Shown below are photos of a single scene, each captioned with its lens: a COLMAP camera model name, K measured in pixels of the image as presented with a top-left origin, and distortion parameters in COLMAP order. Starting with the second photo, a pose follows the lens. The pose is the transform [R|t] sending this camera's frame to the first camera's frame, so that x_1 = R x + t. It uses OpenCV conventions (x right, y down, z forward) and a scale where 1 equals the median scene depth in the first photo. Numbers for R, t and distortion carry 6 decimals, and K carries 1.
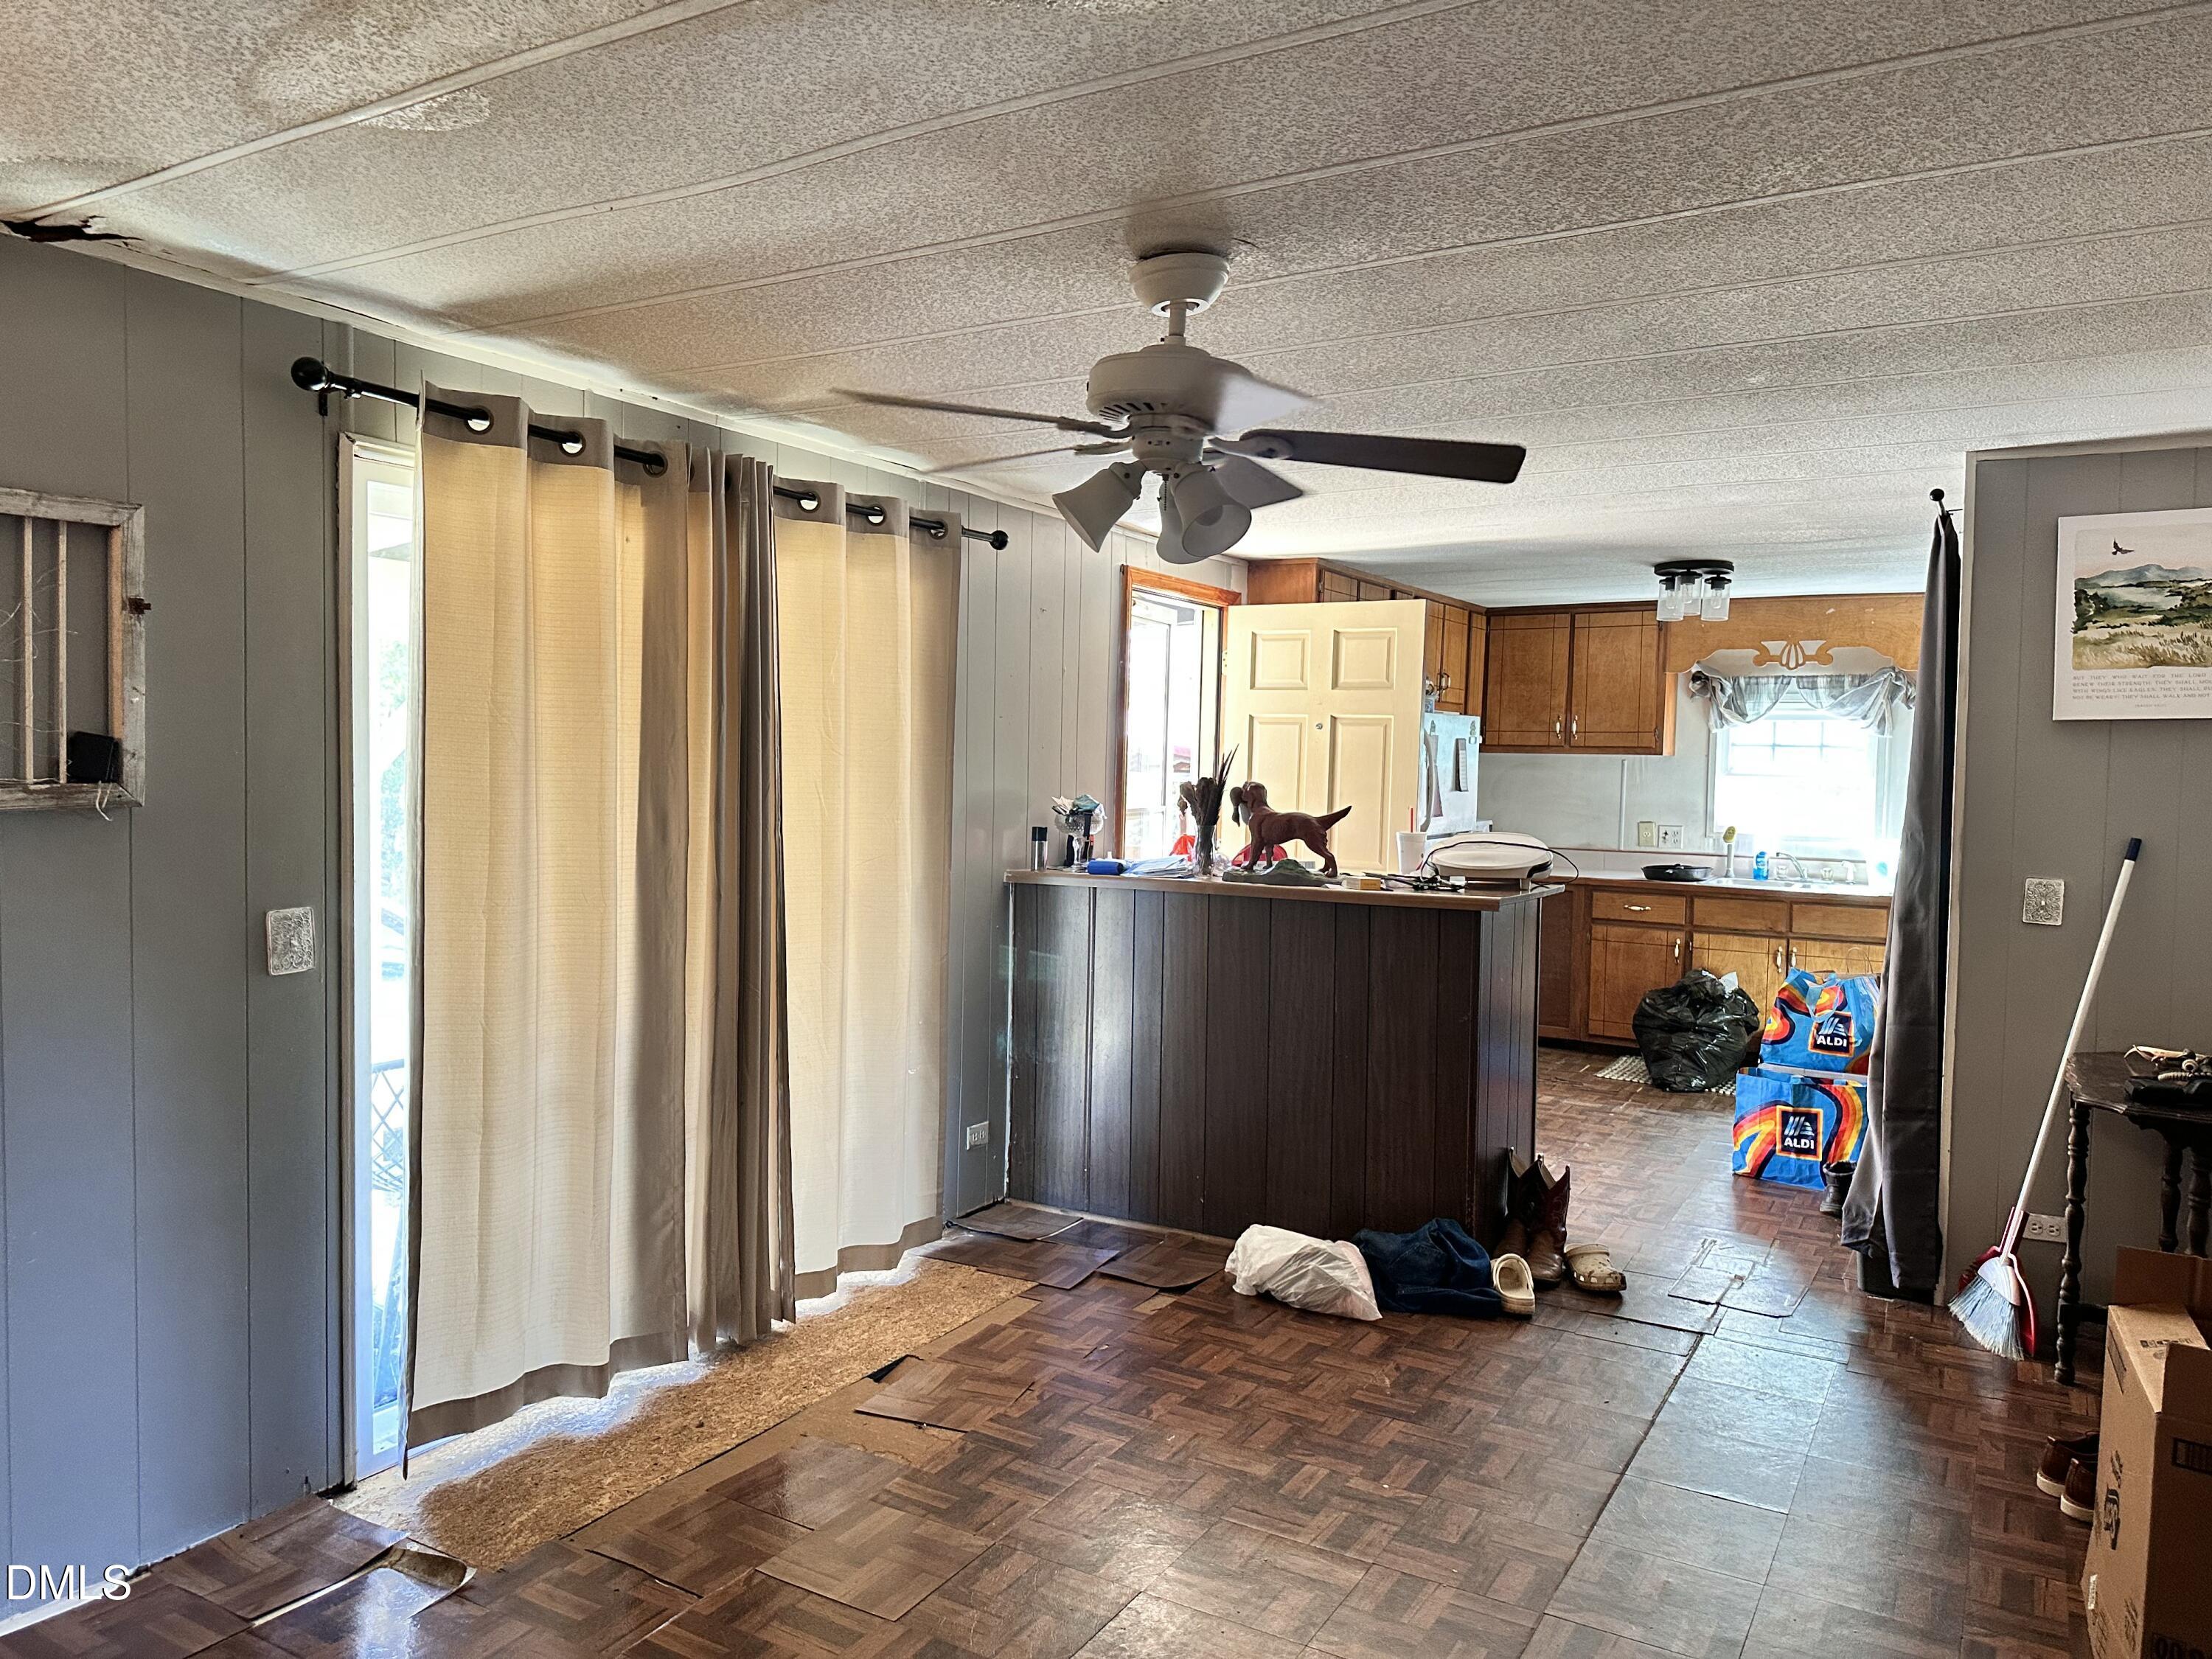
lens RADIAL K [[1553.1, 0, 1094.7], [0, 1553.1, 835.7], [0, 0, 1]] dist [0.039150, -0.002803]
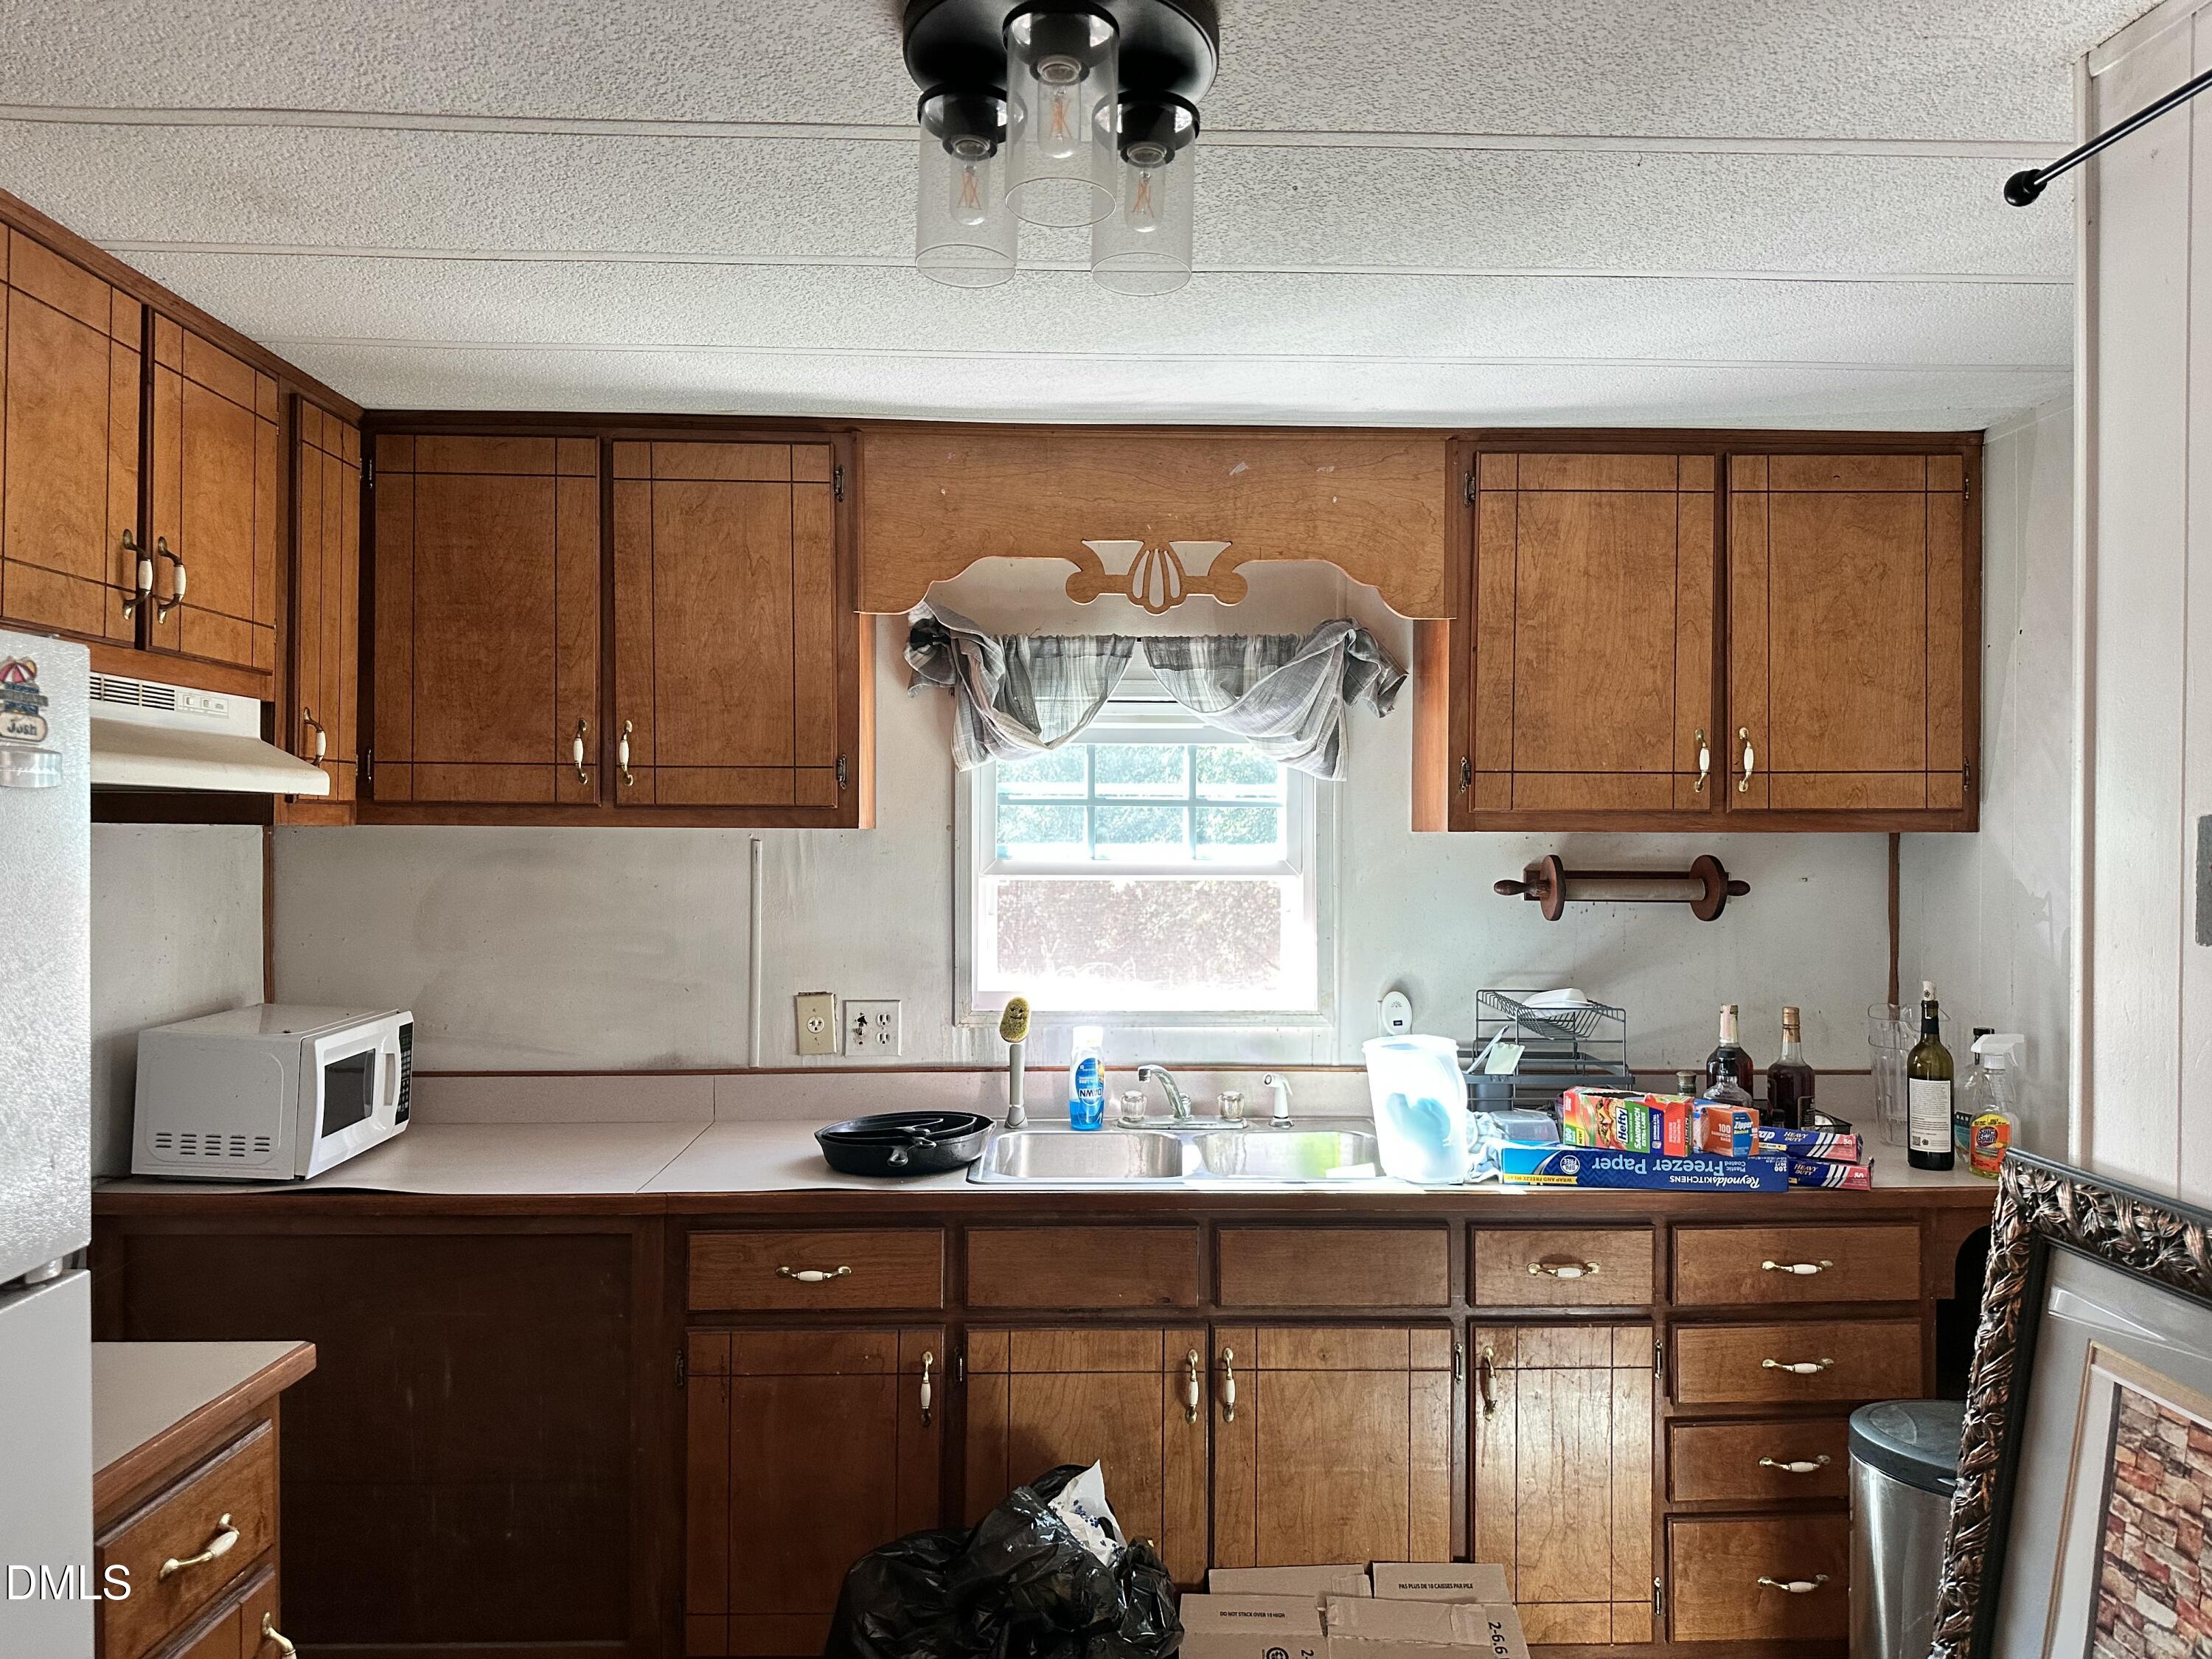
lens RADIAL K [[1553.1, 0, 1094.7], [0, 1553.1, 835.7], [0, 0, 1]] dist [0.039150, -0.002803]
pose [[0.844209, -0.015502, 0.535790, 0.212688], [0.037378, 0.998851, -0.029994, -0.036571], [-0.534709, 0.045348, 0.843818, 0.659315]]
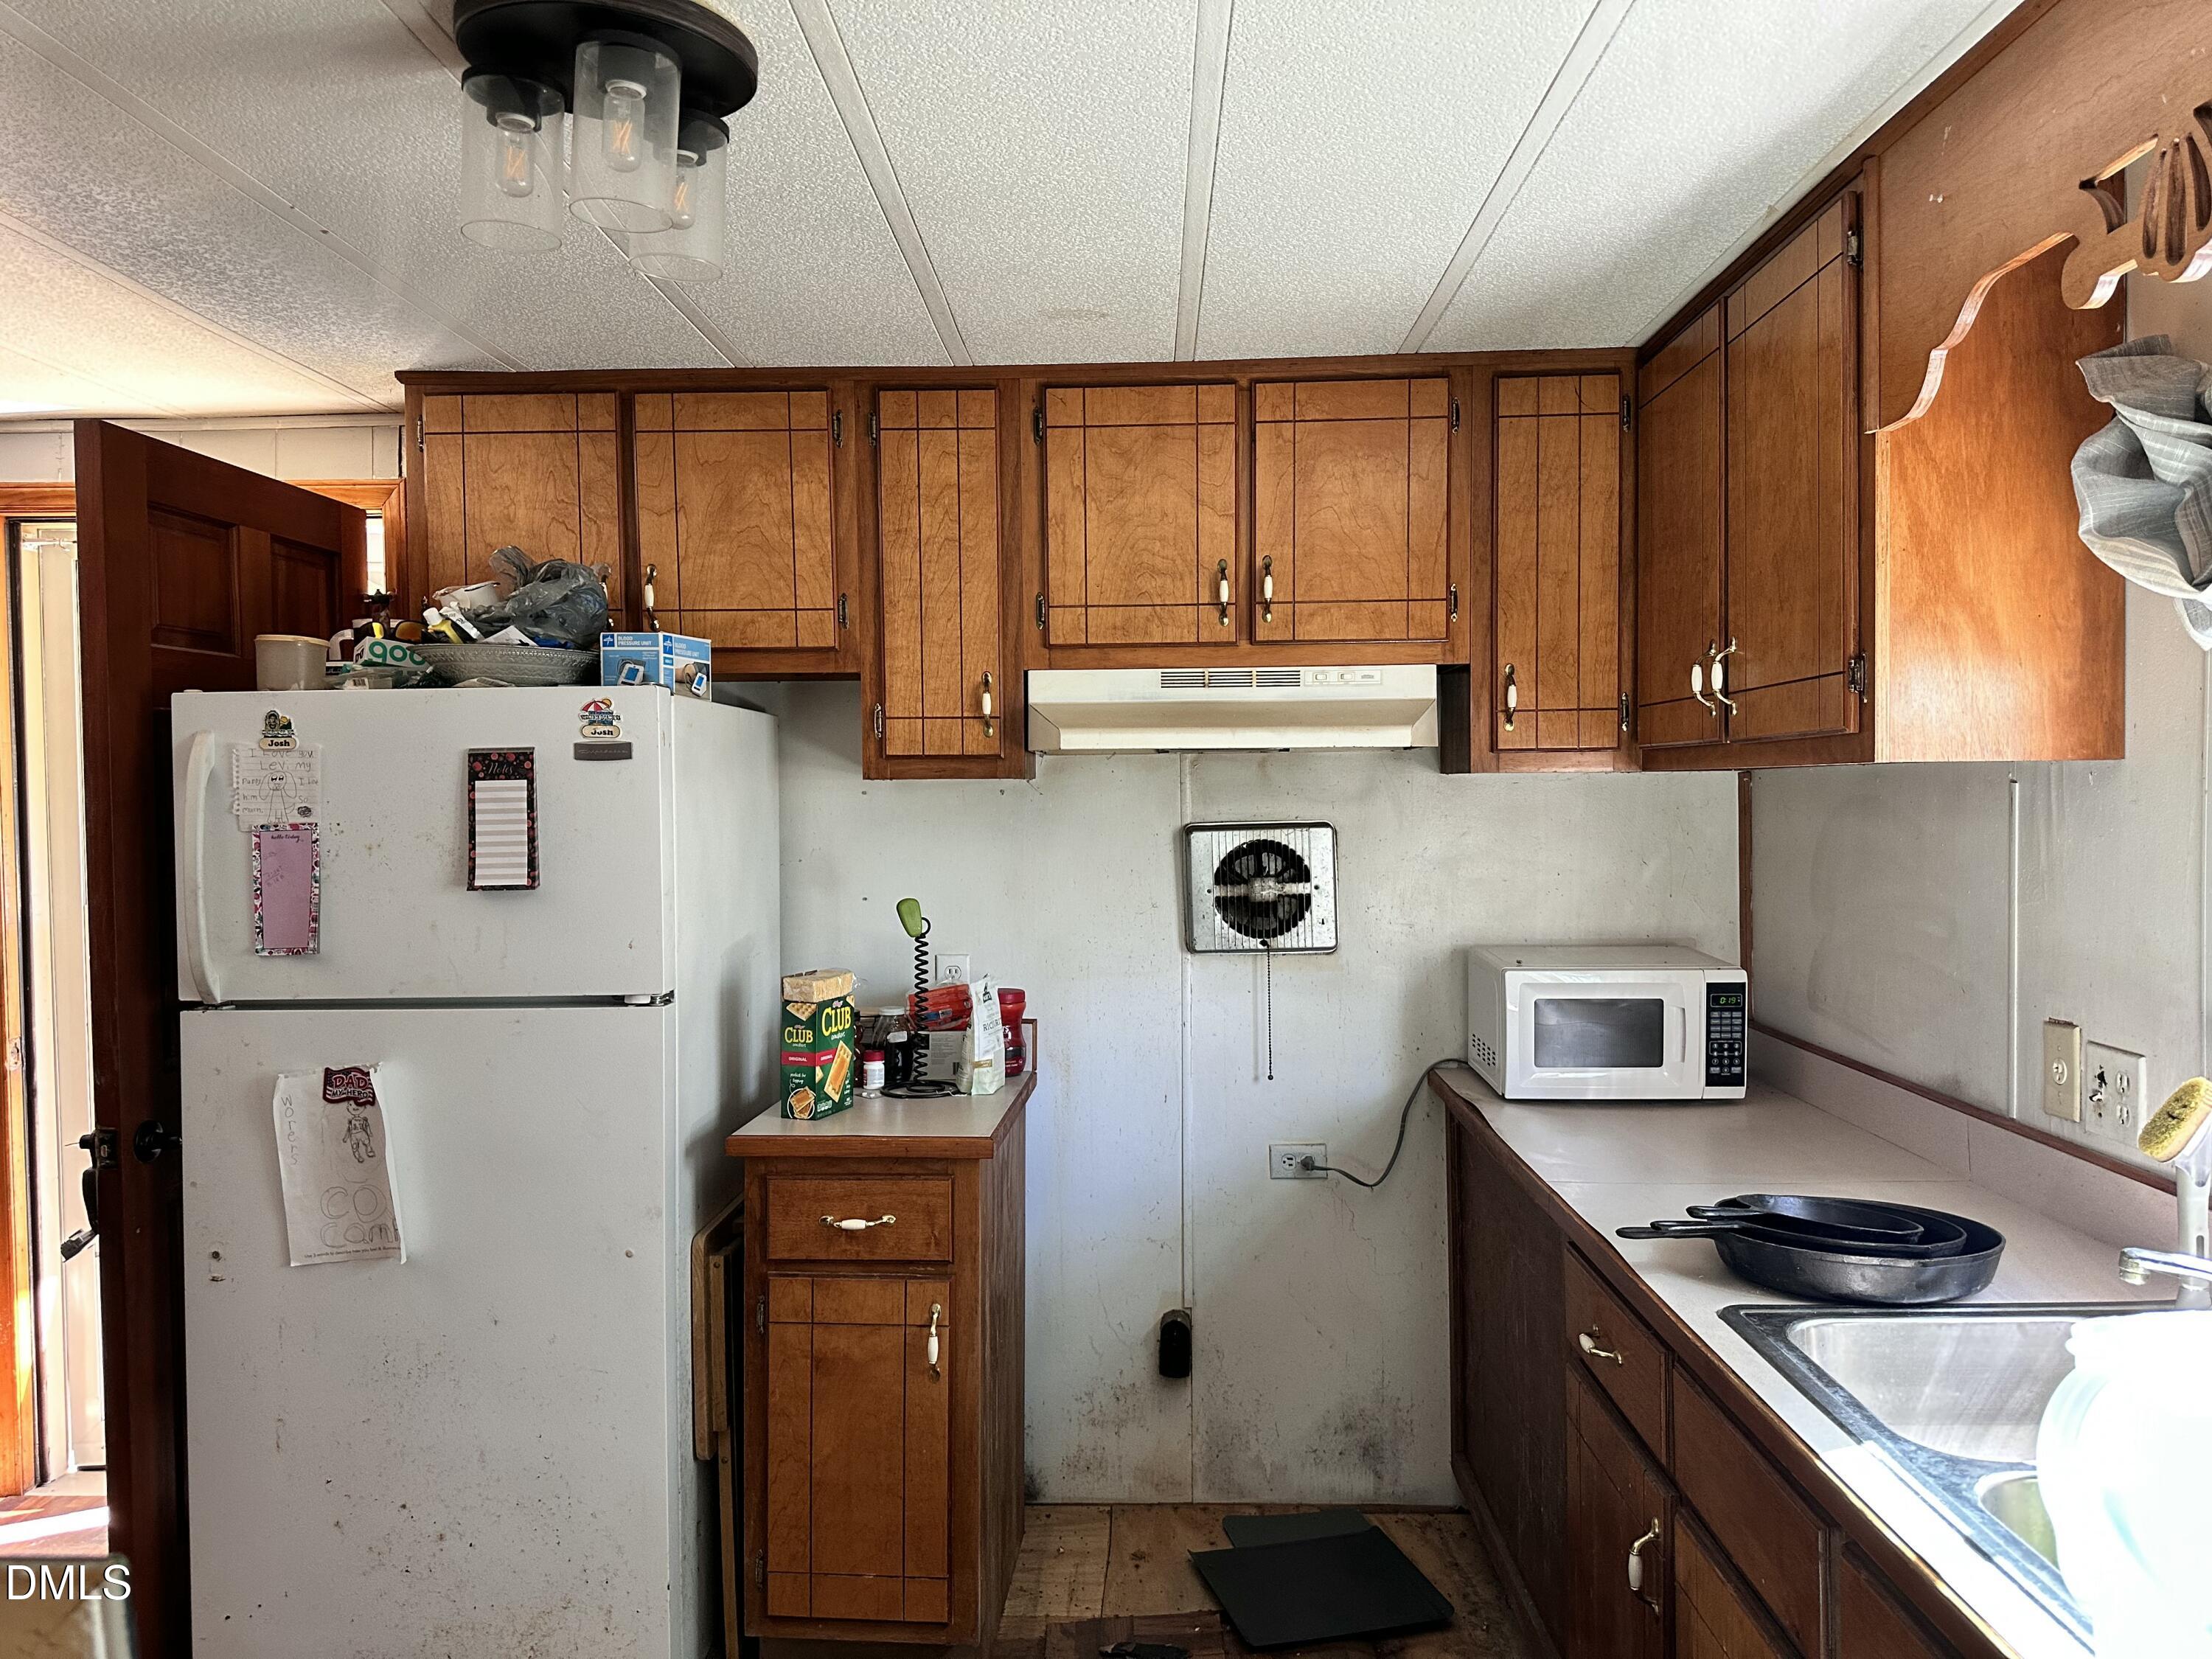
lens RADIAL K [[1553.1, 0, 1094.7], [0, 1553.1, 835.7], [0, 0, 1]] dist [0.039150, -0.002803]
pose [[0.483430, 0.001330, -0.875382, 0.535625], [-0.023607, 0.999655, -0.011518, -0.034357], [0.875065, 0.026234, 0.483295, 0.782138]]
